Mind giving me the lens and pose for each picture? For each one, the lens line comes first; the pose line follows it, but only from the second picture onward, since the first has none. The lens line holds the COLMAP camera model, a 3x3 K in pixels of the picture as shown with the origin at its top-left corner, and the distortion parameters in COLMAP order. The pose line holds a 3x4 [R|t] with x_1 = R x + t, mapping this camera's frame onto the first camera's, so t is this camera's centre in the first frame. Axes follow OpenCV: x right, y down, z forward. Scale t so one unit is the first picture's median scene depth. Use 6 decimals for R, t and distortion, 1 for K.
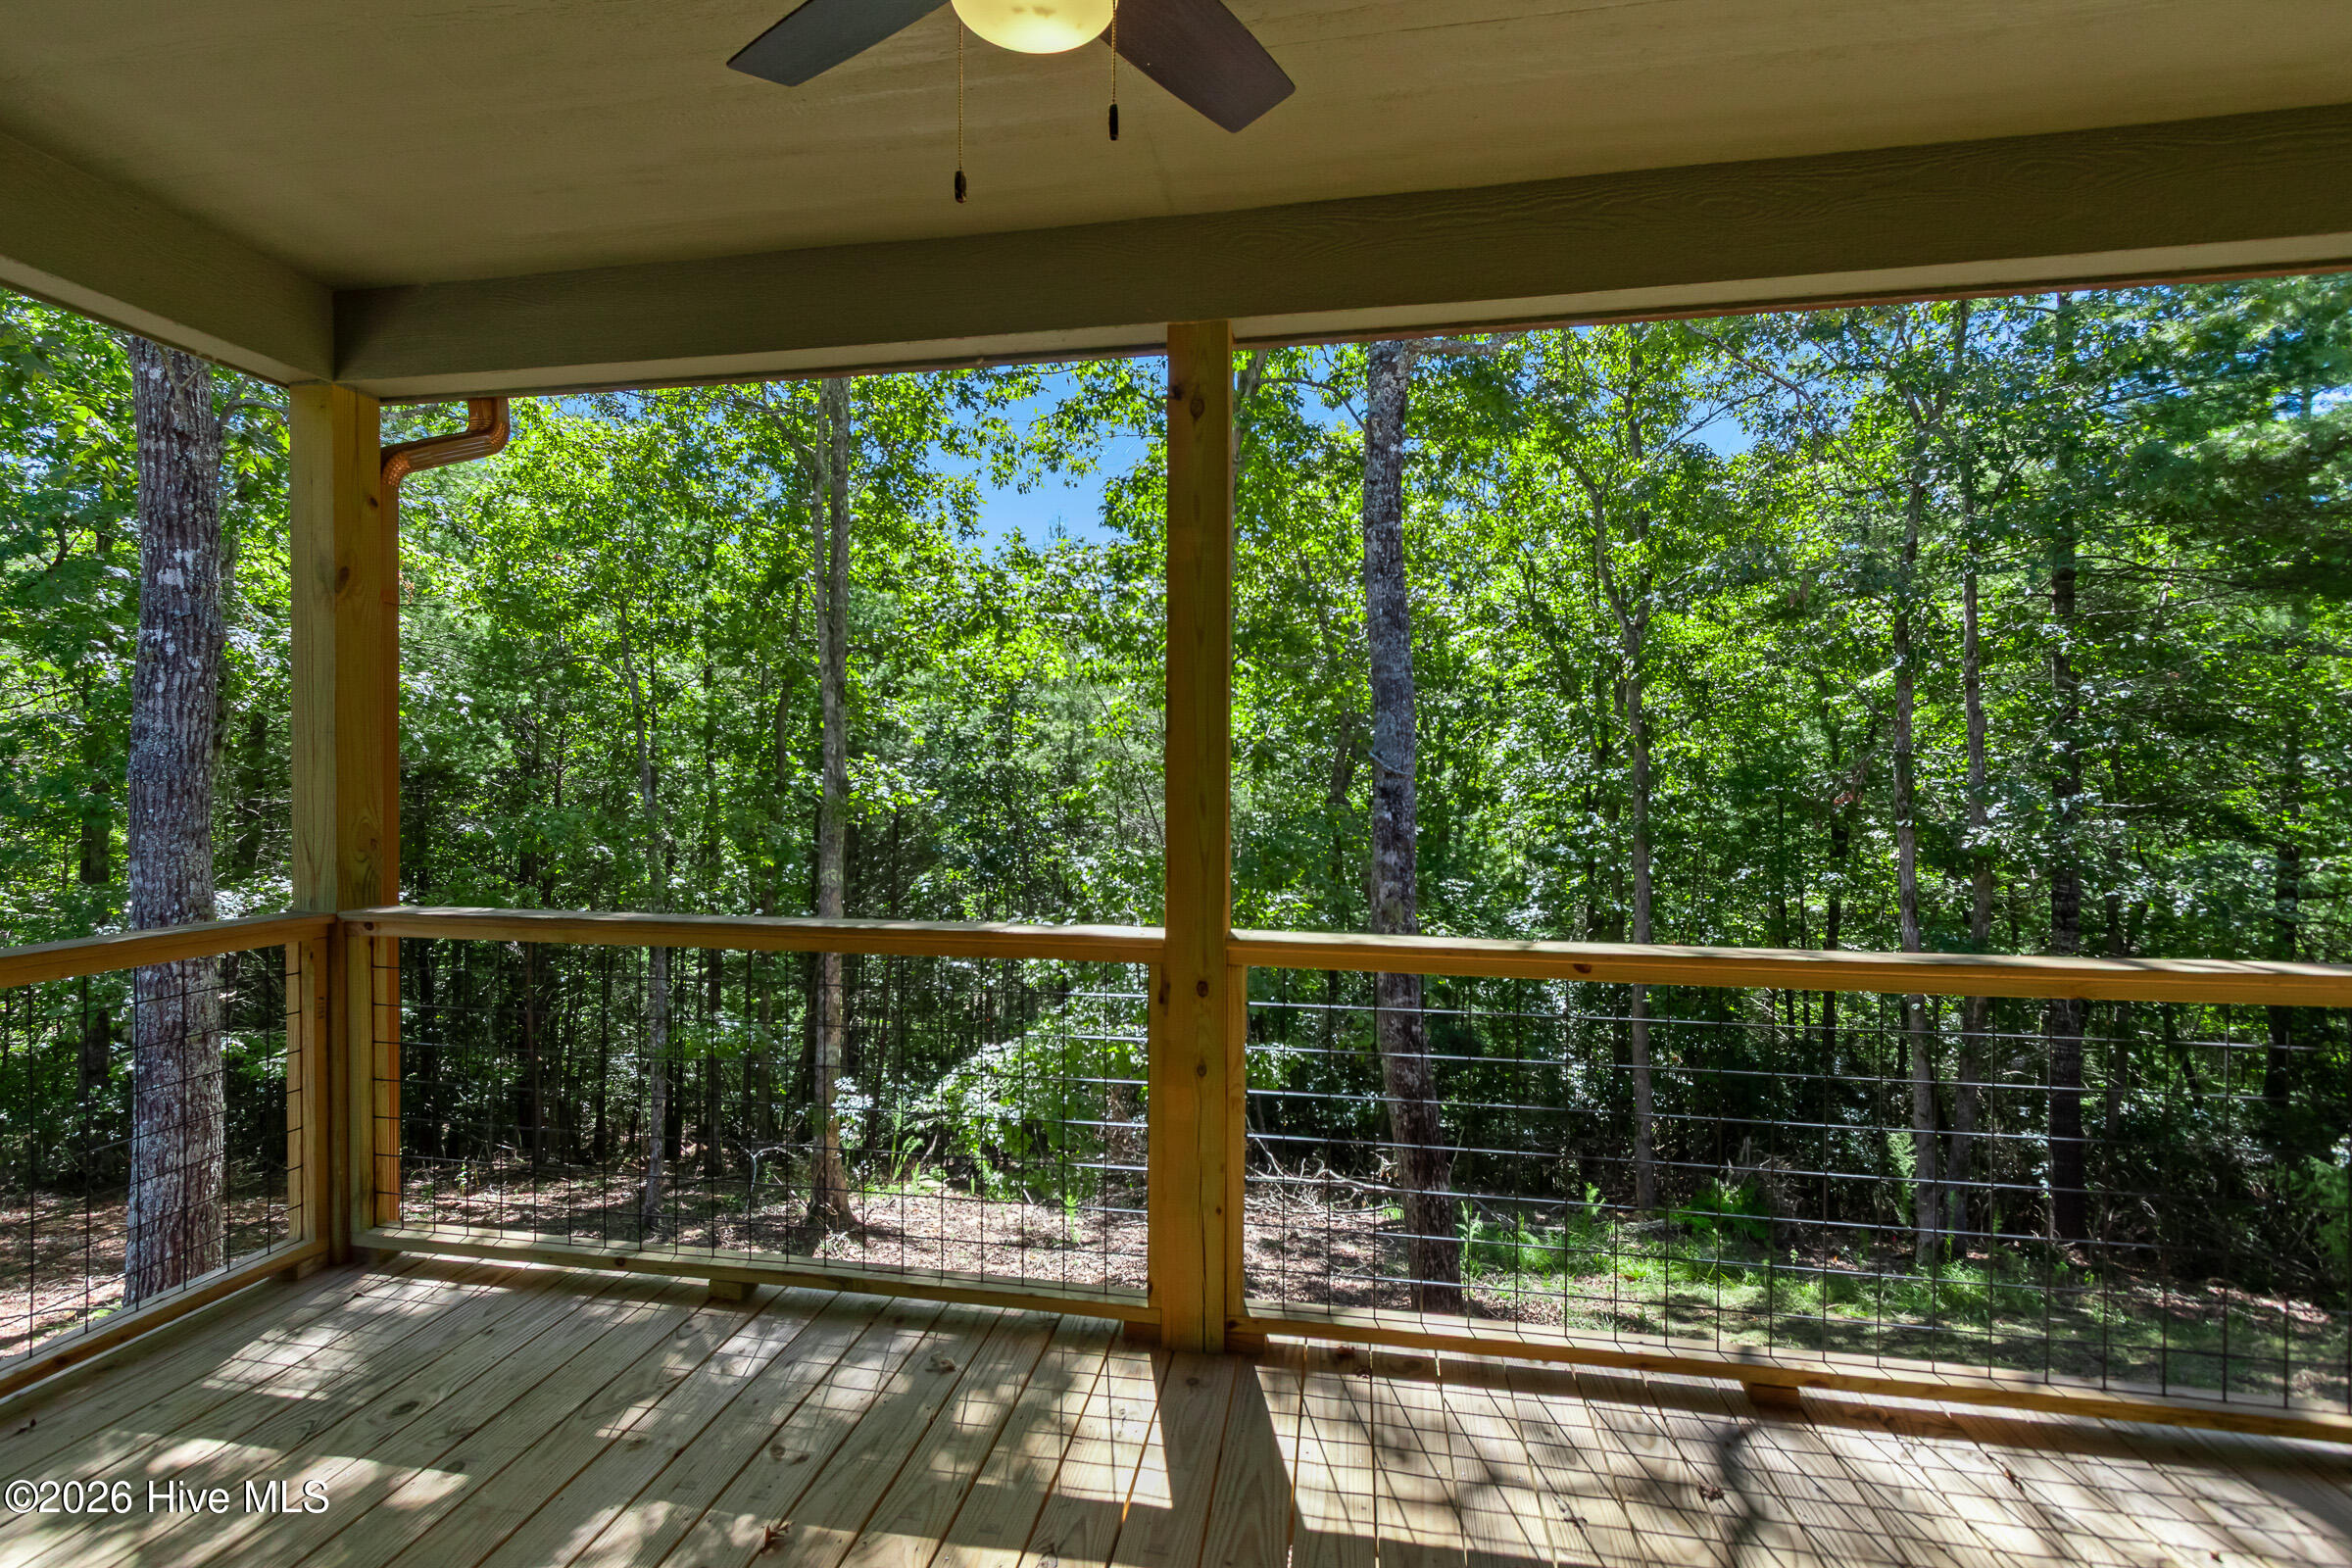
lens RADIAL K [[1083.2, 0, 1137.7], [0, 1083.2, 783.5], [0, 0, 1]] dist [0.000632, 0.000186]
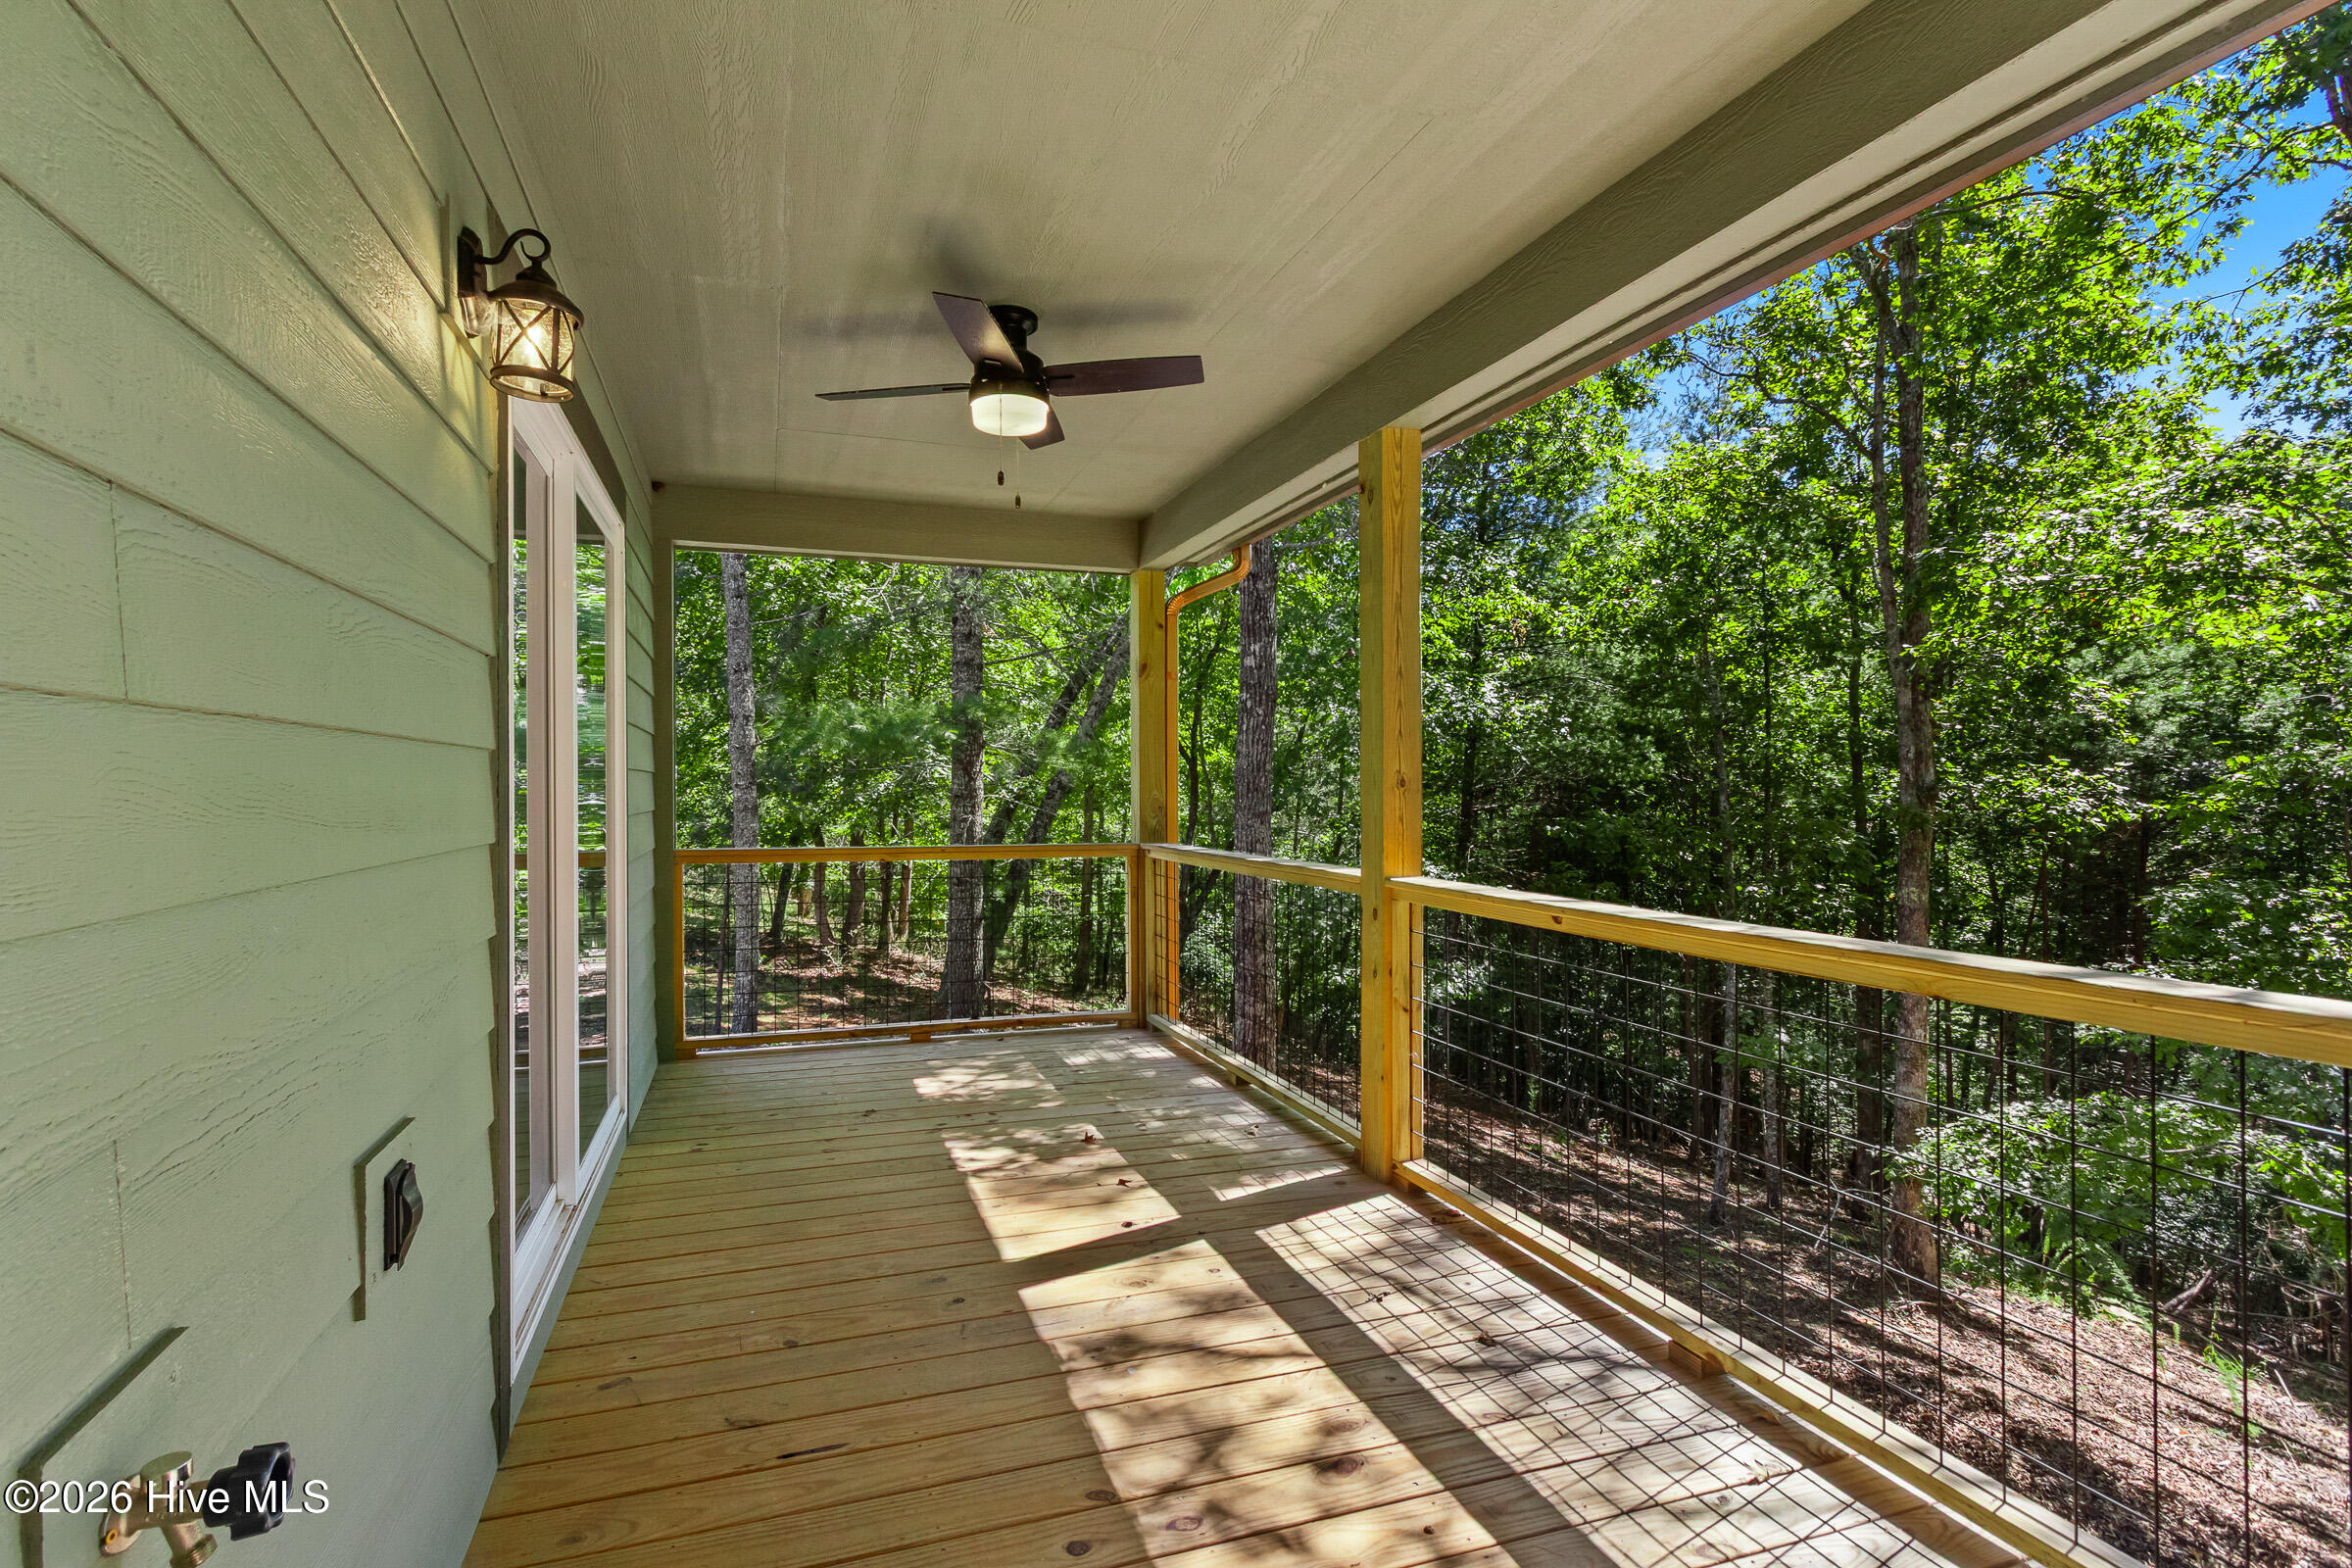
lens RADIAL K [[1083.2, 0, 1137.7], [0, 1083.2, 783.5], [0, 0, 1]] dist [0.000632, 0.000186]
pose [[0.506149, -0.005638, -0.862428, 0.158459], [-0.005713, 0.999935, -0.009890, 0.005089], [0.862427, 0.009933, 0.506083, 0.005636]]
